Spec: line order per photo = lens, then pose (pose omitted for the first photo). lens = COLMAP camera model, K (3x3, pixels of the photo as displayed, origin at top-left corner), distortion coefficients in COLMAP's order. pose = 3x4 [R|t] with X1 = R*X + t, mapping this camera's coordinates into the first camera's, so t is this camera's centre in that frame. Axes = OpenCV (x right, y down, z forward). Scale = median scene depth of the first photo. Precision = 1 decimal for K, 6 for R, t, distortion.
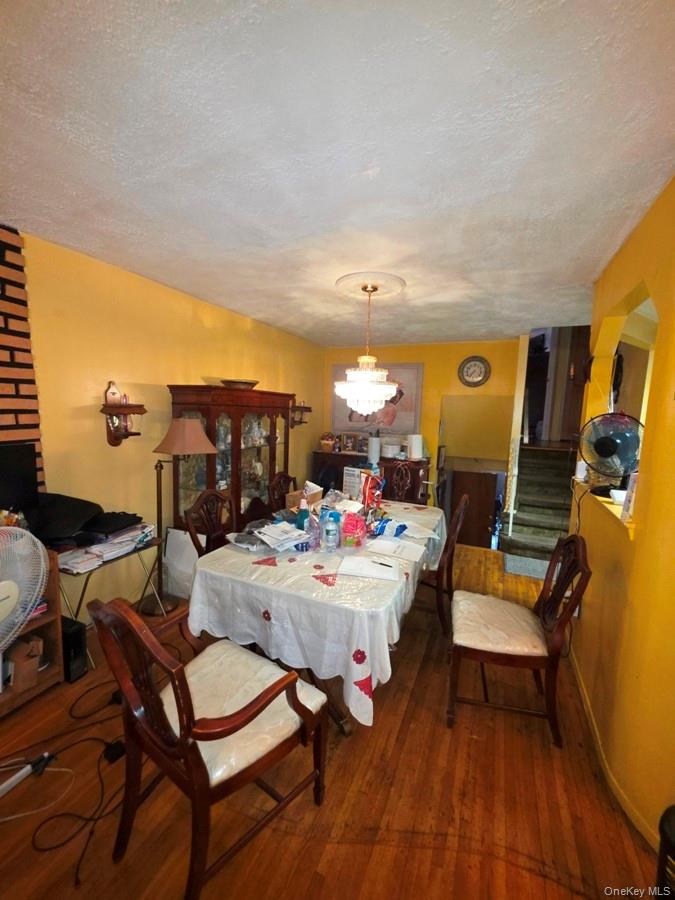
lens RADIAL K [[362.5, 0, 339.9], [0, 362.5, 454.3], [0, 0, 1]] dist [0.002604, 0.000019]
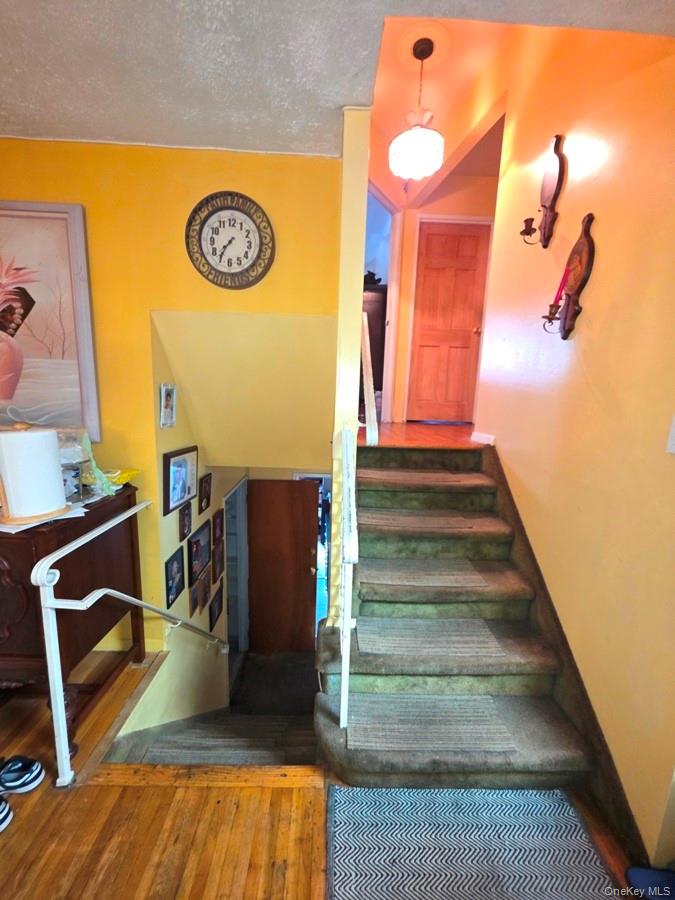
lens RADIAL K [[362.5, 0, 339.9], [0, 362.5, 454.3], [0, 0, 1]] dist [0.002604, 0.000019]
pose [[0.904997, -0.070339, 0.419564, 0.310206], [0.042795, 0.996286, 0.074717, -0.046120], [-0.423261, -0.049664, 0.904646, 0.641893]]
